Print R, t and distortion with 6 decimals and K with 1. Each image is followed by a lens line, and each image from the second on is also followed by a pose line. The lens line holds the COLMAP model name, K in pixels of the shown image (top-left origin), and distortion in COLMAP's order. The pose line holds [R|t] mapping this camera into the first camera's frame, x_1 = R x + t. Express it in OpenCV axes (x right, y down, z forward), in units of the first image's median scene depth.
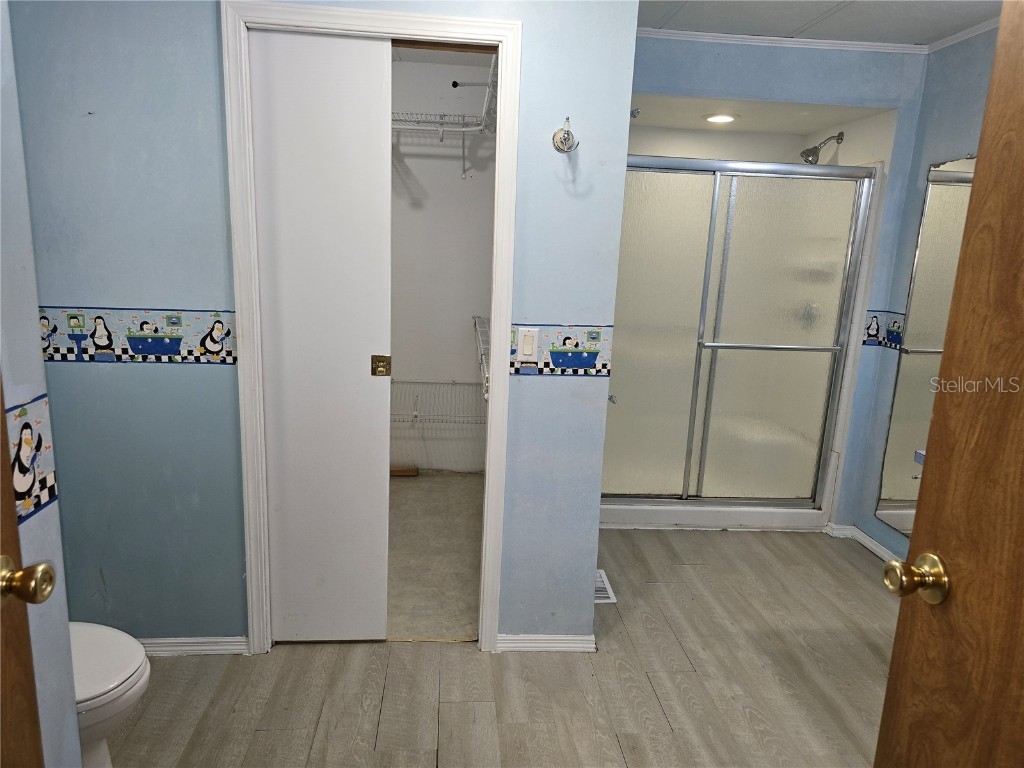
lens RADIAL K [[680.6, 0, 519.8], [0, 680.6, 386.5], [0, 0, 1]] dist [0.062266, -0.054096]
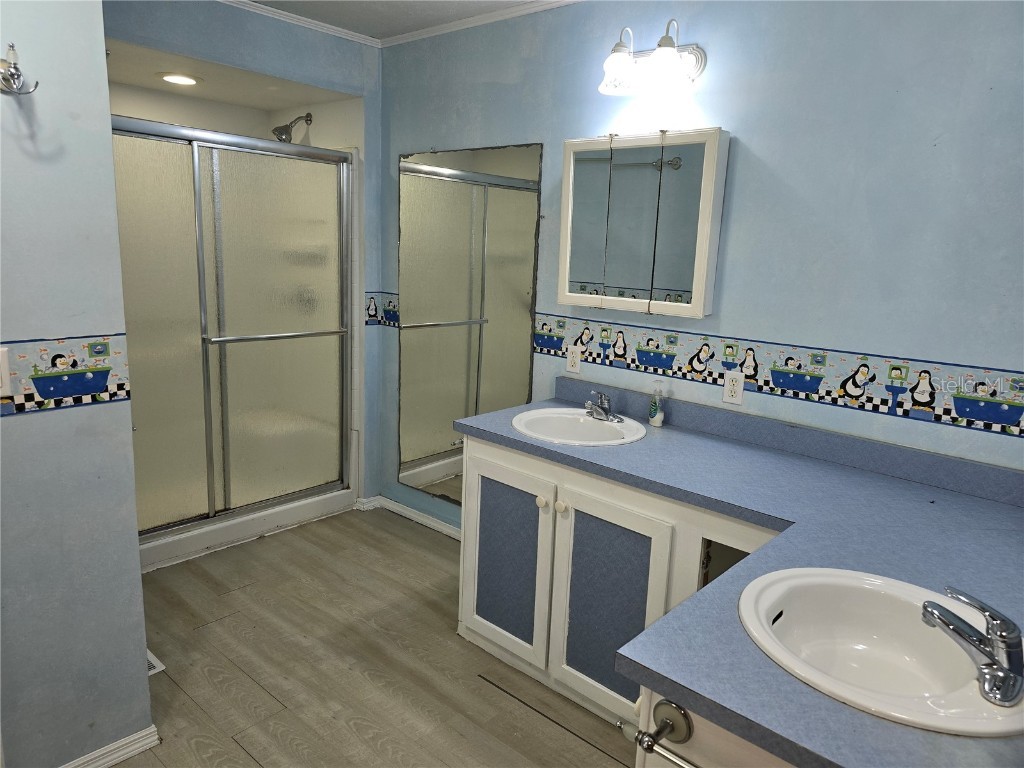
lens RADIAL K [[680.6, 0, 510.5], [0, 680.6, 384.9], [0, 0, 1]] dist [0.062266, -0.054096]
pose [[0.726185, -0.149475, 0.671053, -0.064226], [0.129756, 0.988335, 0.079731, -0.031081], [-0.675143, 0.029174, 0.737109, 0.113708]]
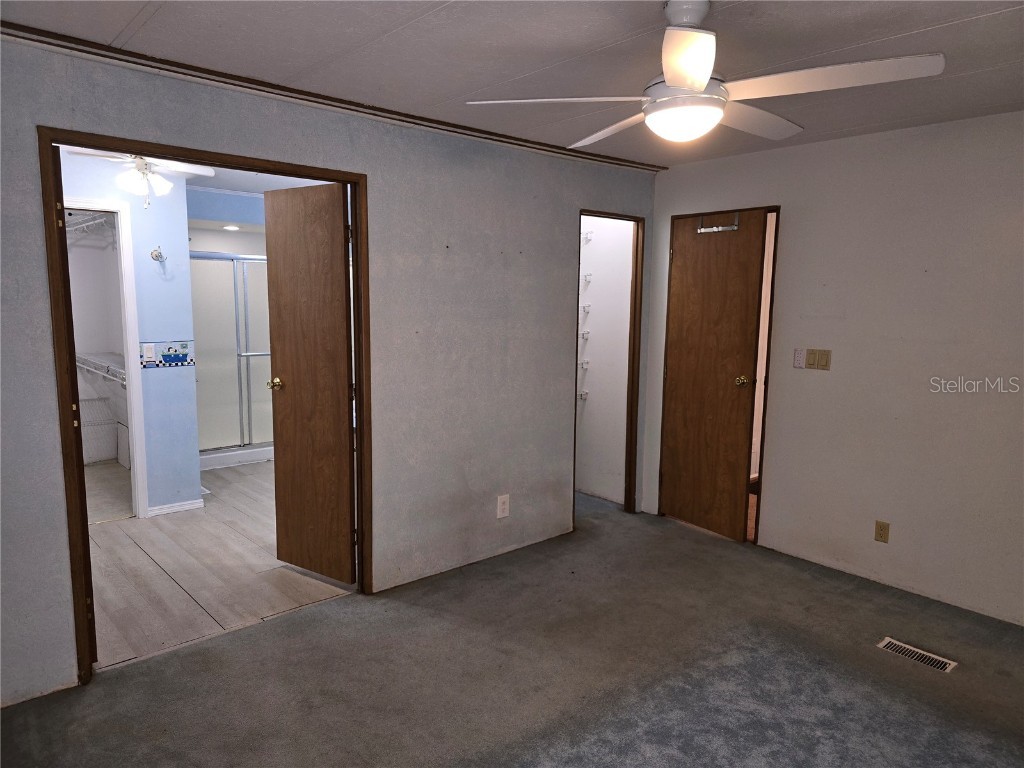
lens RADIAL K [[680.6, 0, 502.4], [0, 680.6, 387.0], [0, 0, 1]] dist [0.062266, -0.054096]
pose [[0.807281, -0.111279, 0.579581, -0.277784], [0.148149, 0.988827, -0.016498, 0.187327], [-0.571270, 0.099183, 0.814748, -1.026927]]
